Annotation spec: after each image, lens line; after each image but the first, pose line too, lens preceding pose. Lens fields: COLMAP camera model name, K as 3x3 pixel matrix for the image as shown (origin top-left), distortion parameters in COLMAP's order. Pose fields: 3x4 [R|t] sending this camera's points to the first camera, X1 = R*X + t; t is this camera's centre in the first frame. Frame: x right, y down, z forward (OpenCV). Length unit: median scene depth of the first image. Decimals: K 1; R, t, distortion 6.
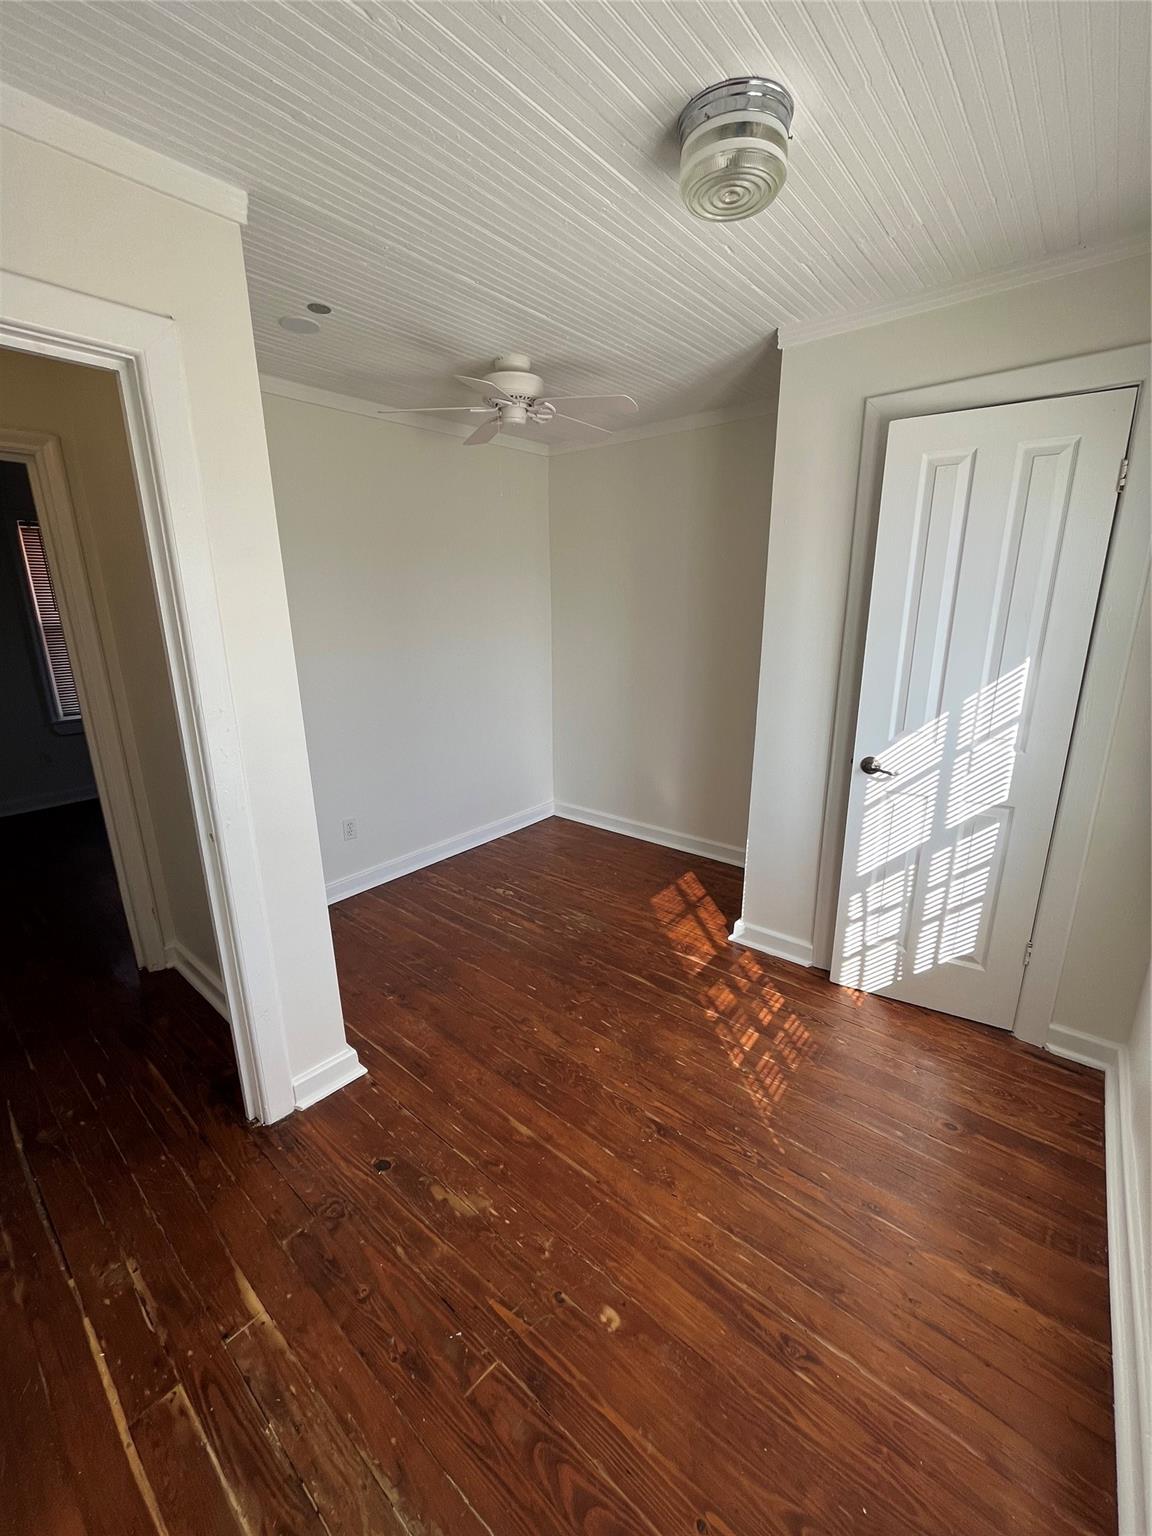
lens RADIAL K [[621.0, 0, 576.6], [0, 621.0, 765.3], [0, 0, 1]] dist [-0.000260, -0.000634]
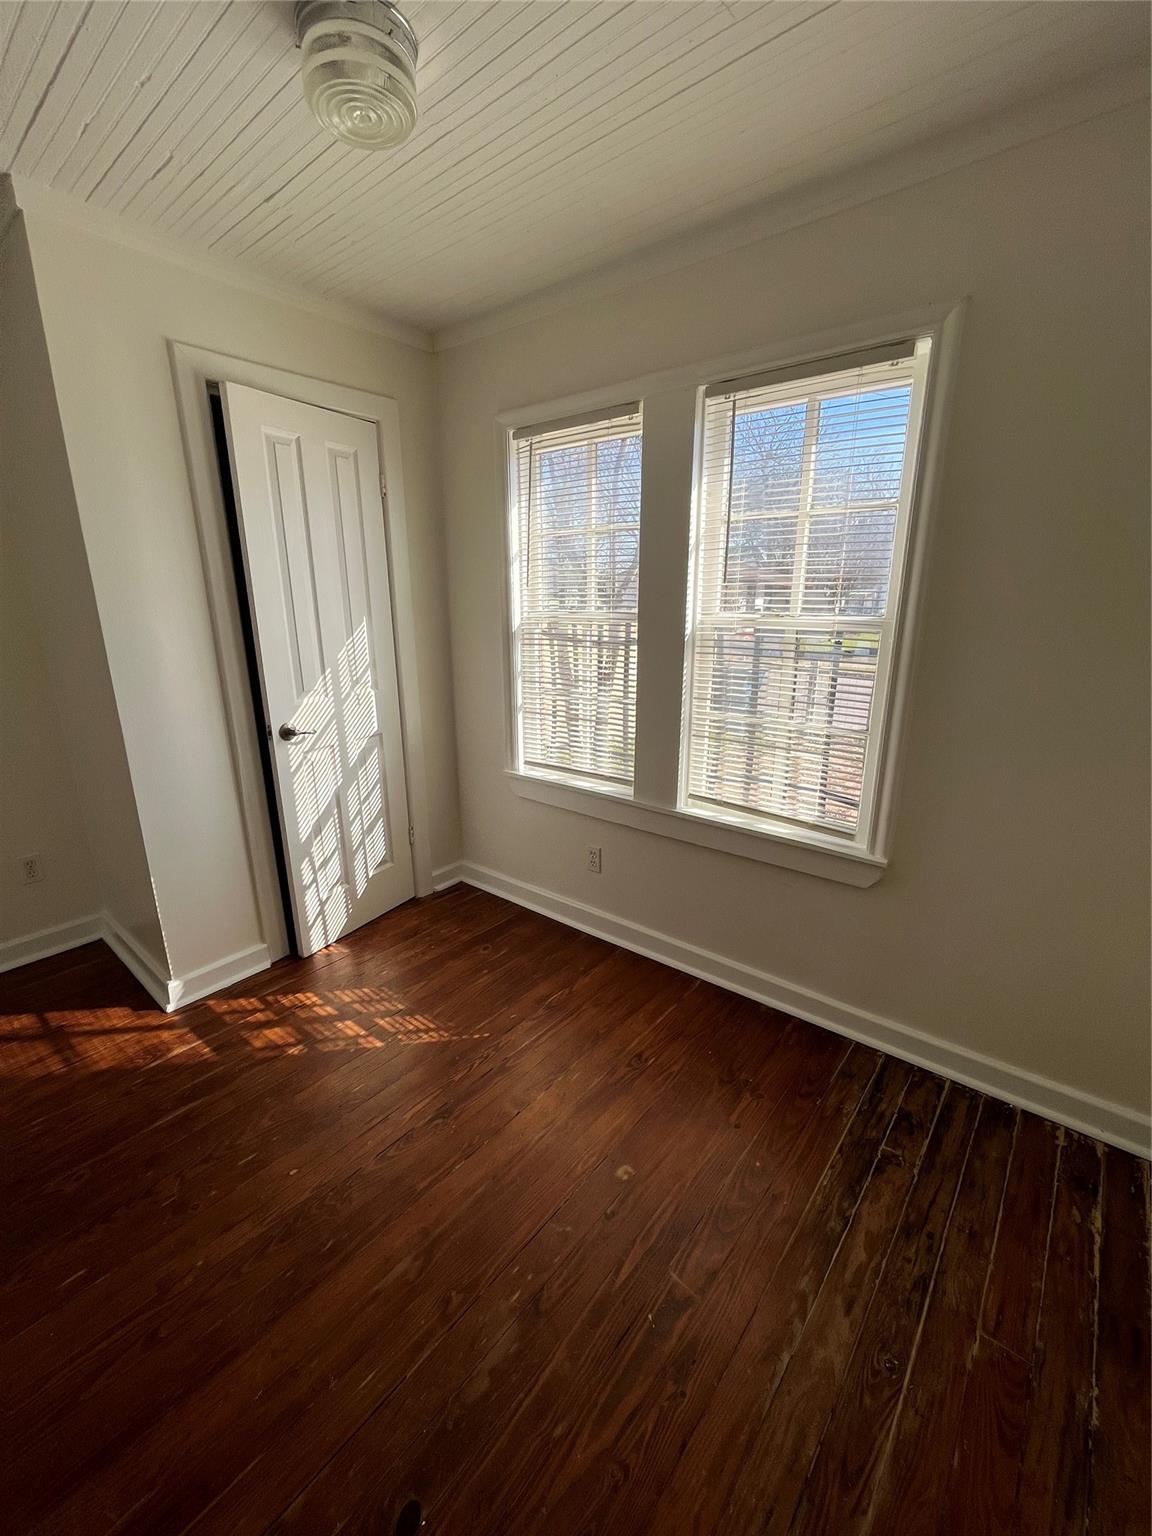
lens RADIAL K [[621.0, 0, 576.6], [0, 621.0, 765.3], [0, 0, 1]] dist [-0.000260, -0.000634]
pose [[-0.000050, -0.251282, 0.967914, -0.535252], [0.261735, 0.934169, 0.242535, -0.072948], [-0.965140, 0.253349, 0.065723, 0.502062]]
